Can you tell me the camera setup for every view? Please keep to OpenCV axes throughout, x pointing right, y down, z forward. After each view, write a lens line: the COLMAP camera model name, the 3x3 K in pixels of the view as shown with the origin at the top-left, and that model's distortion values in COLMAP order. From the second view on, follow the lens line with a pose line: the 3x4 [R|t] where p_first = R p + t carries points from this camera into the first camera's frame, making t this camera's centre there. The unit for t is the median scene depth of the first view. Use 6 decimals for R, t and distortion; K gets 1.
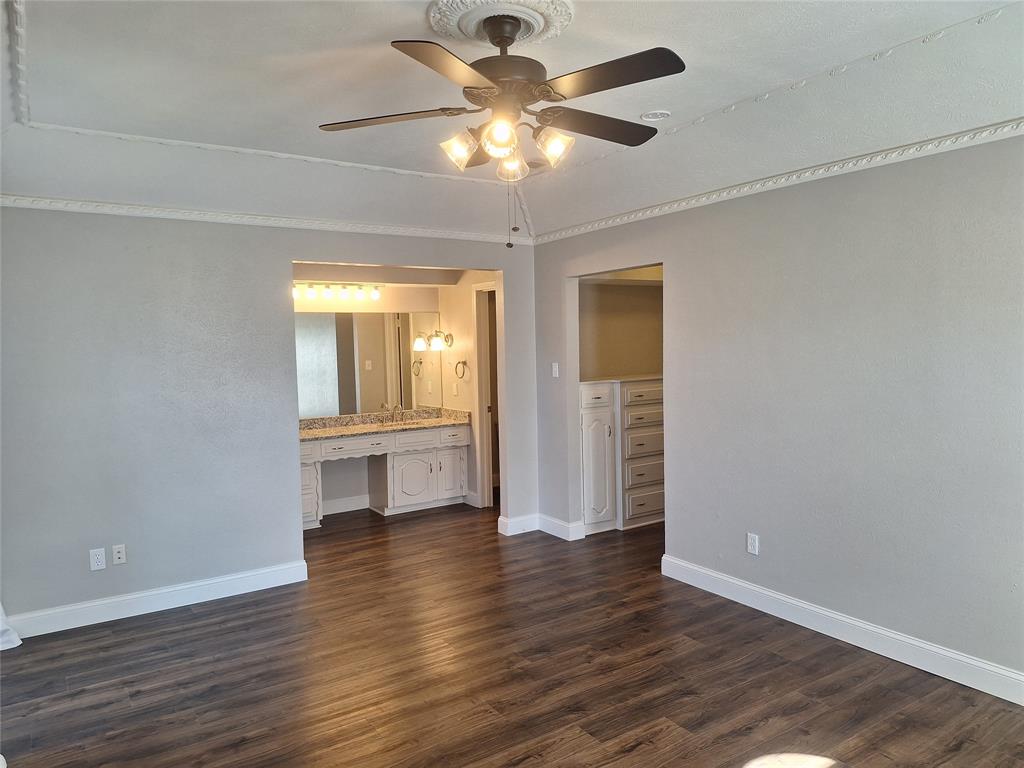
lens RADIAL K [[701.4, 0, 506.0], [0, 701.4, 384.4], [0, 0, 1]] dist [0.006035, -0.001272]
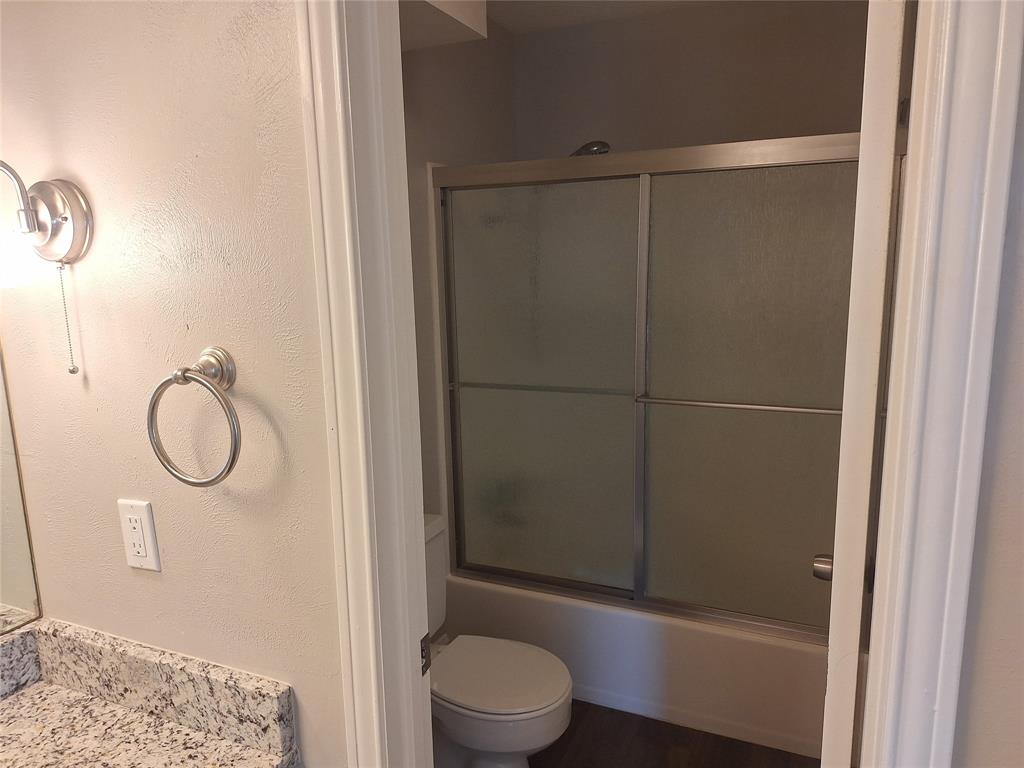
lens RADIAL K [[682.7, 0, 510.0], [0, 682.7, 372.0], [0, 0, 1]] dist [0.006505, 0.001305]
pose [[0.834311, -0.086813, 0.544416, -0.086251], [0.039300, 0.994377, 0.098337, -0.042964], [-0.549892, -0.060648, 0.833031, 0.852727]]
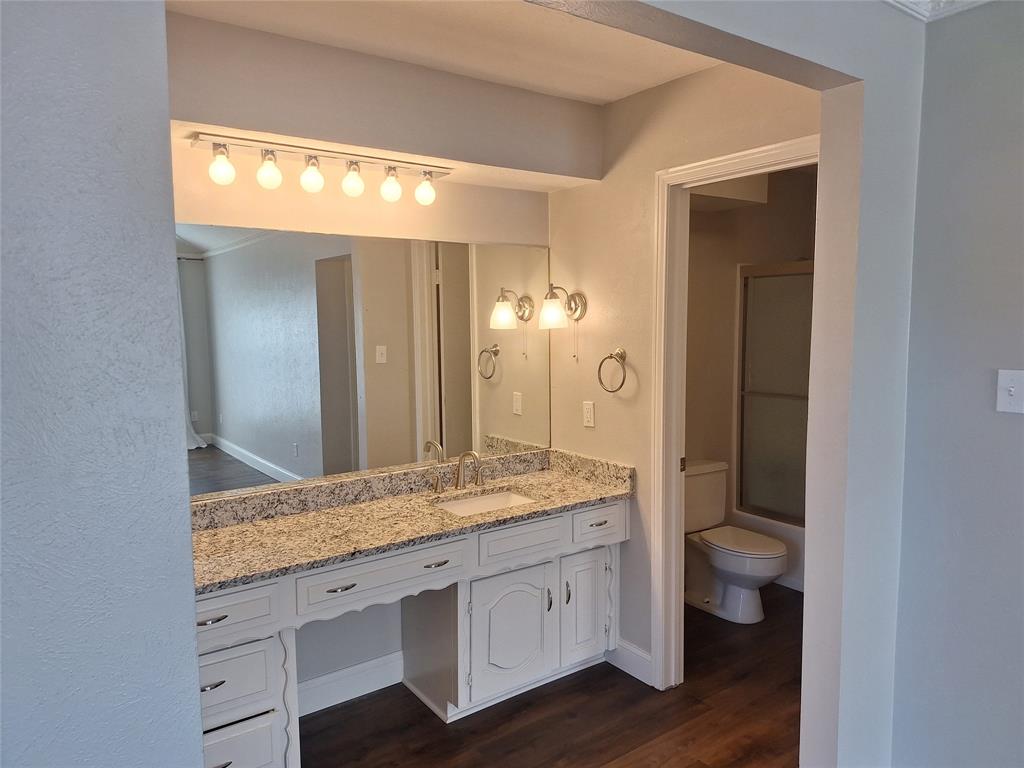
lens RADIAL K [[709.0, 0, 493.4], [0, 709.0, 387.9], [0, 0, 1]] dist [0.006368, 0.000133]
pose [[0.999652, 0.010089, 0.024393, -0.150959], [-0.010899, 0.999386, 0.033295, -0.025435], [-0.024042, -0.033549, 0.999148, 0.557014]]
